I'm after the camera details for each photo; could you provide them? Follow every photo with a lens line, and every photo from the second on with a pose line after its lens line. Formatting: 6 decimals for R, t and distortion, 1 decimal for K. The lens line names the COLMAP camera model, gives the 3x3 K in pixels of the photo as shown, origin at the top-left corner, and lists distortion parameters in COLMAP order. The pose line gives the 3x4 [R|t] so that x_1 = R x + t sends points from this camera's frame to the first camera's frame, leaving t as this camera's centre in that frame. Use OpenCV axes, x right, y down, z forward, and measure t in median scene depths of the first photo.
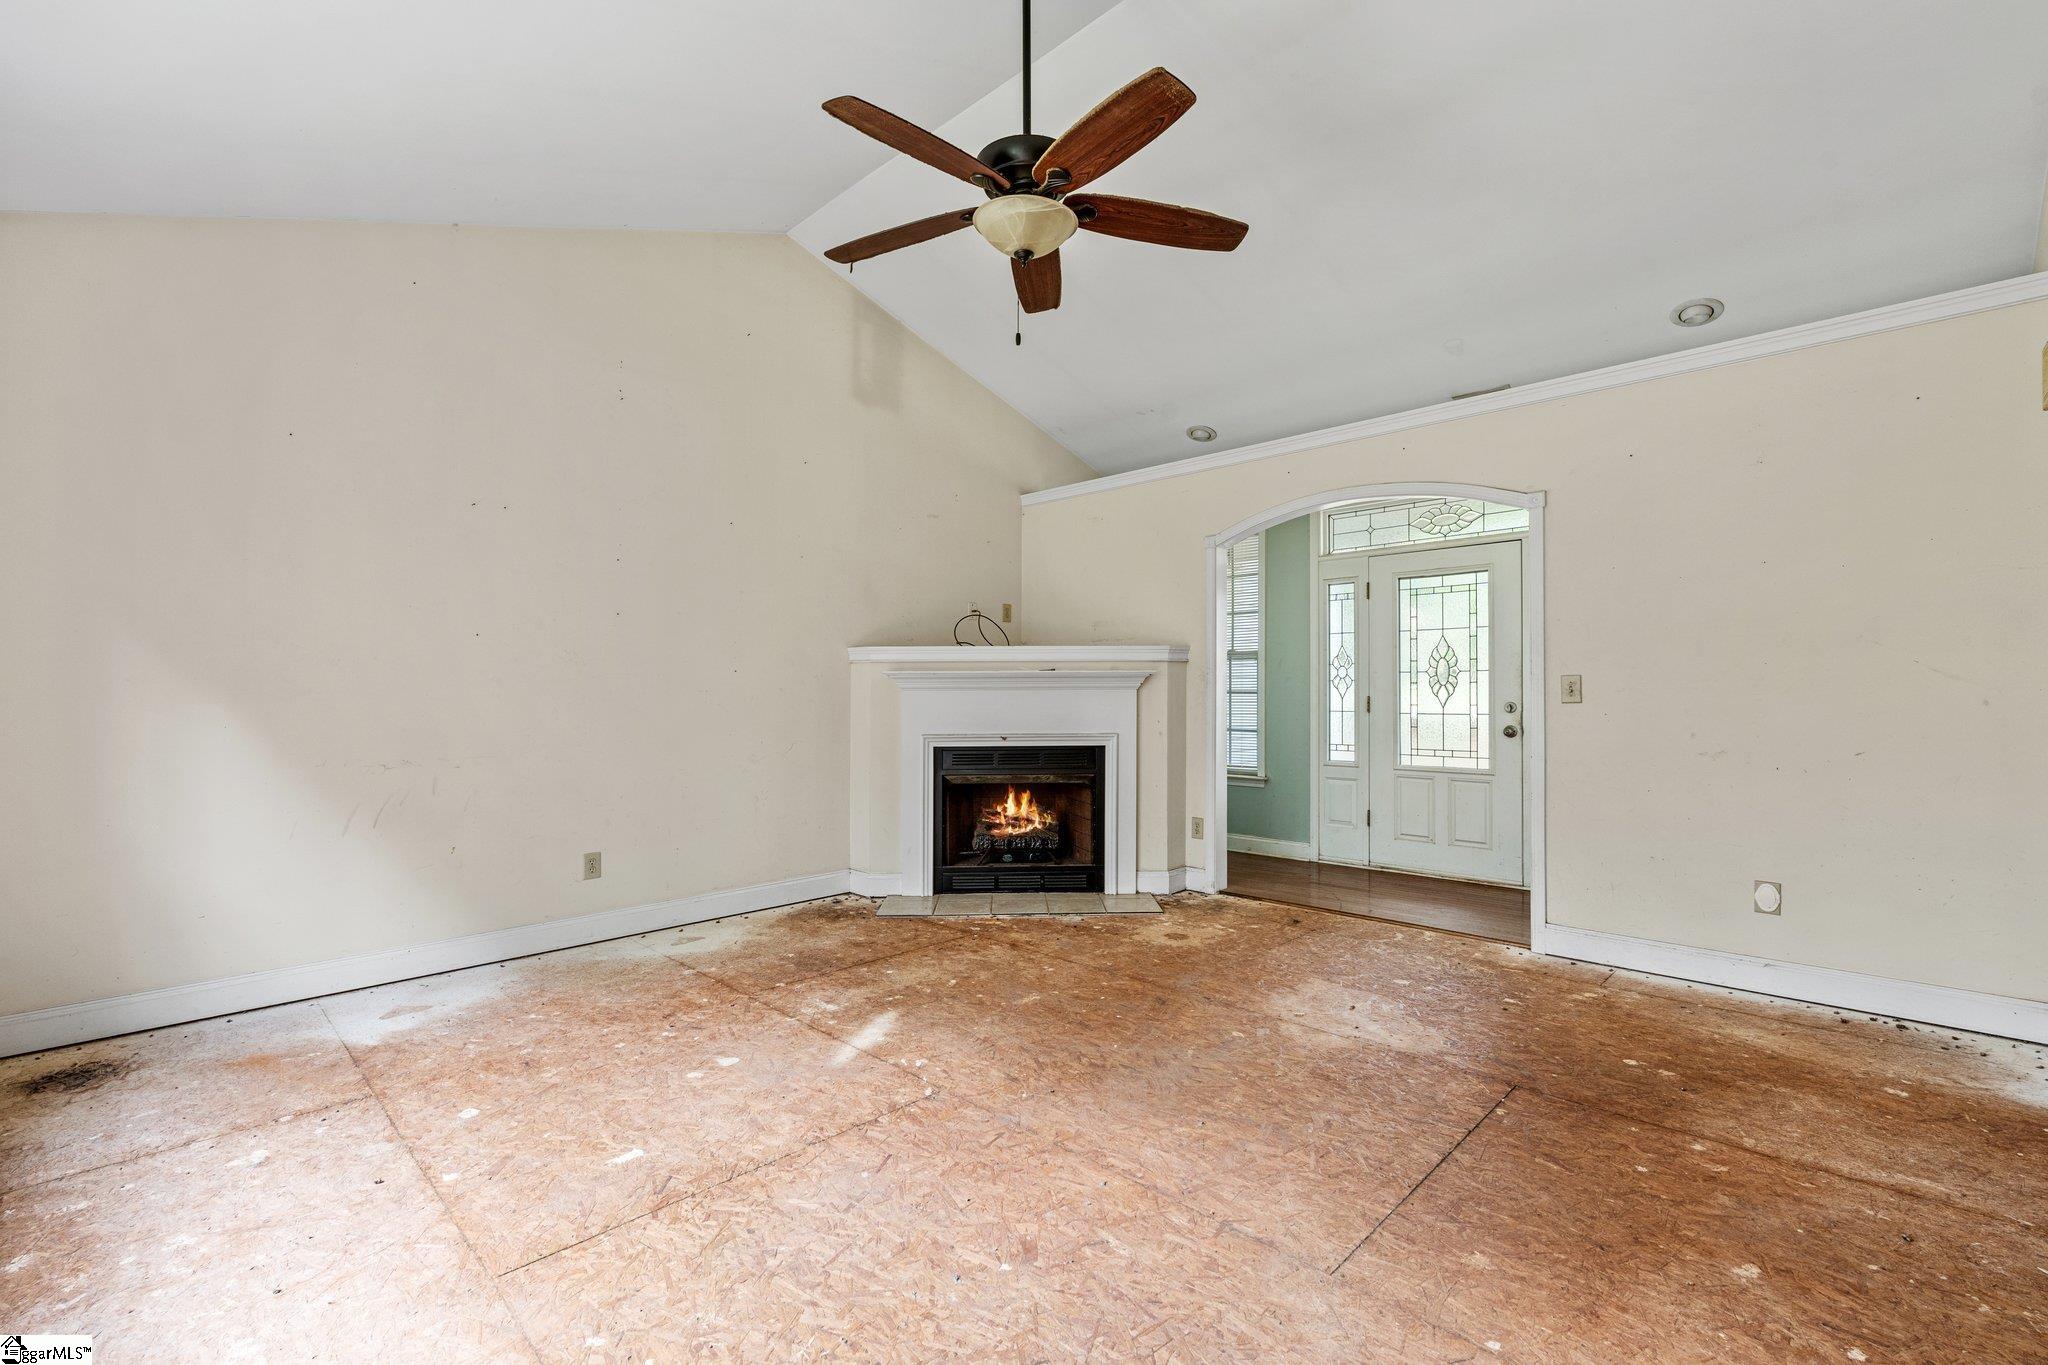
lens RADIAL K [[889.4, 0, 1028.7], [0, 889.4, 678.2], [0, 0, 1]] dist [-0.008682, -0.000048]
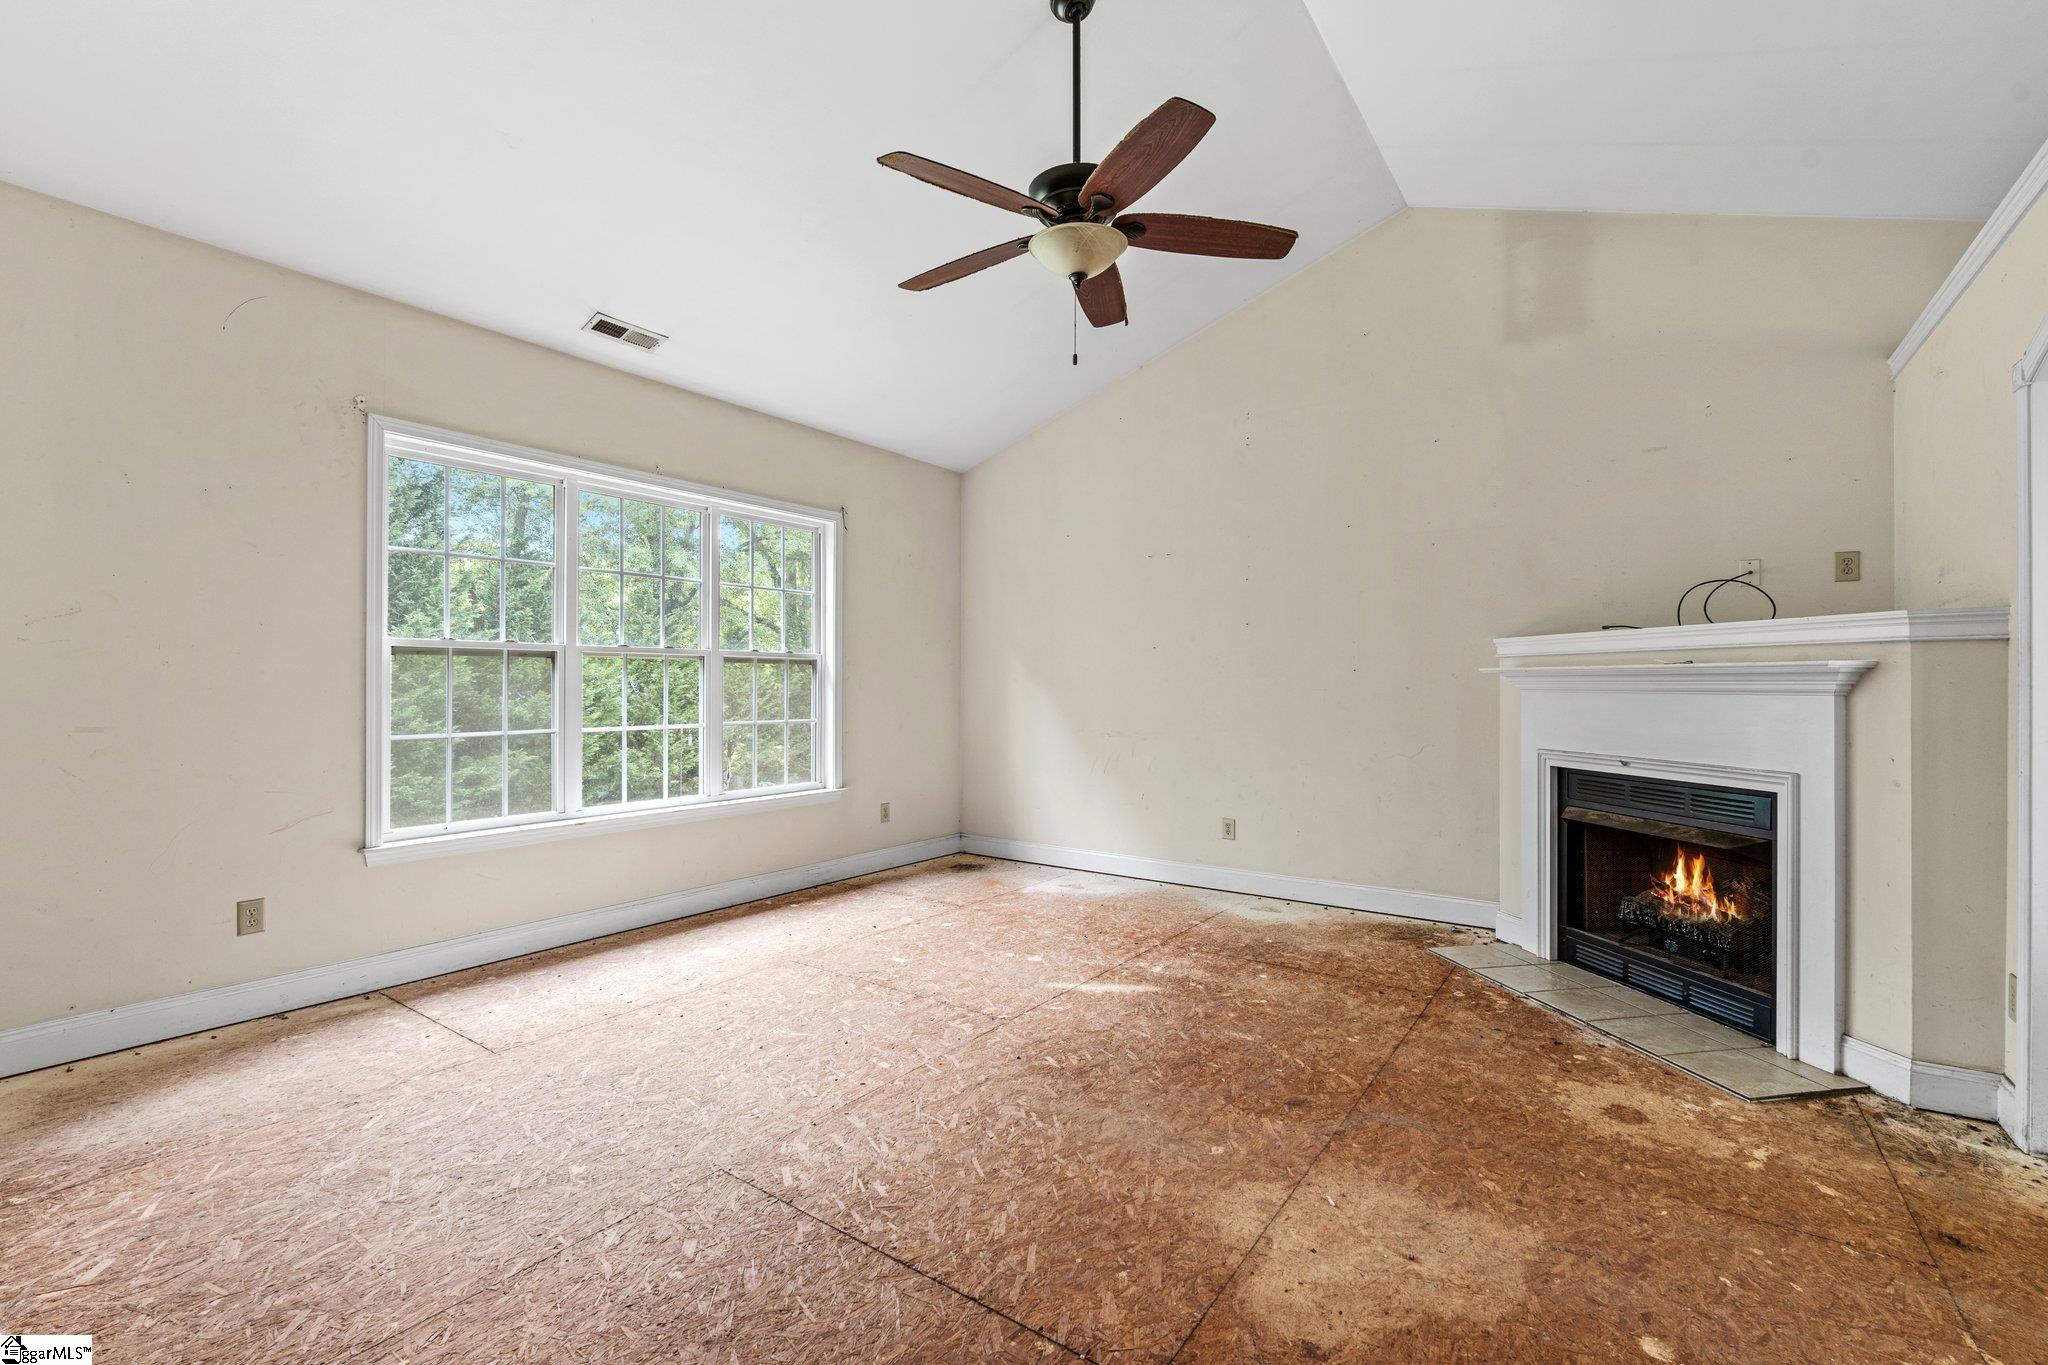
lens RADIAL K [[889.4, 0, 1032.9], [0, 889.4, 686.7], [0, 0, 1]] dist [-0.008682, -0.000048]
pose [[0.165236, 0.006841, -0.986230, 0.567726], [0.004458, 0.999961, 0.007683, 0.000763], [0.986244, -0.005666, 0.165199, 0.433431]]
